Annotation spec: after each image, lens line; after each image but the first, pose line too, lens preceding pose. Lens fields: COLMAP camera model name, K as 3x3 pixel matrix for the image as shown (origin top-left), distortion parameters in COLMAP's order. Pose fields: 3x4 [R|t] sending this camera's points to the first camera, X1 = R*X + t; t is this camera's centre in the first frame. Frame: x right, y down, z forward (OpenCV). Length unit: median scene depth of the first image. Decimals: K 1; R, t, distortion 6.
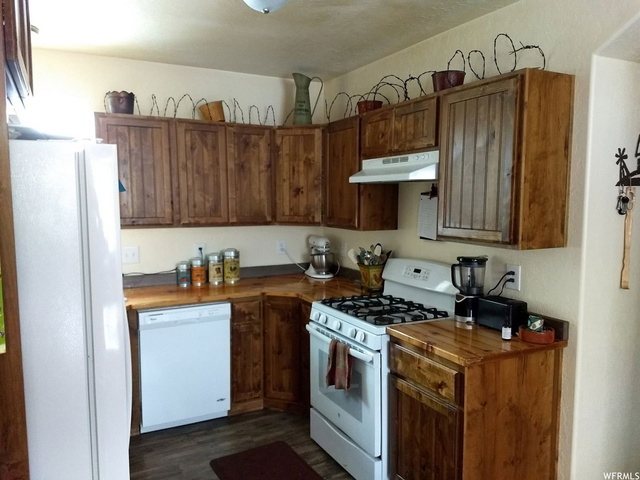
lens RADIAL K [[496.1, 0, 320.0], [0, 496.1, 240.0], [0, 0, 1]] dist [0.272737, -0.404927]
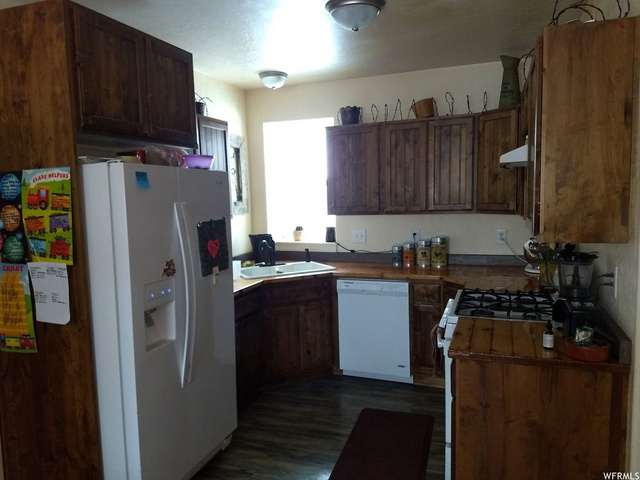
lens RADIAL K [[496.1, 0, 320.0], [0, 496.1, 240.0], [0, 0, 1]] dist [0.272737, -0.404927]
pose [[0.684000, 0.052567, -0.727586, 0.472747], [-0.039959, 0.998603, 0.034582, 0.000557], [0.728387, 0.005420, 0.685145, 0.091518]]
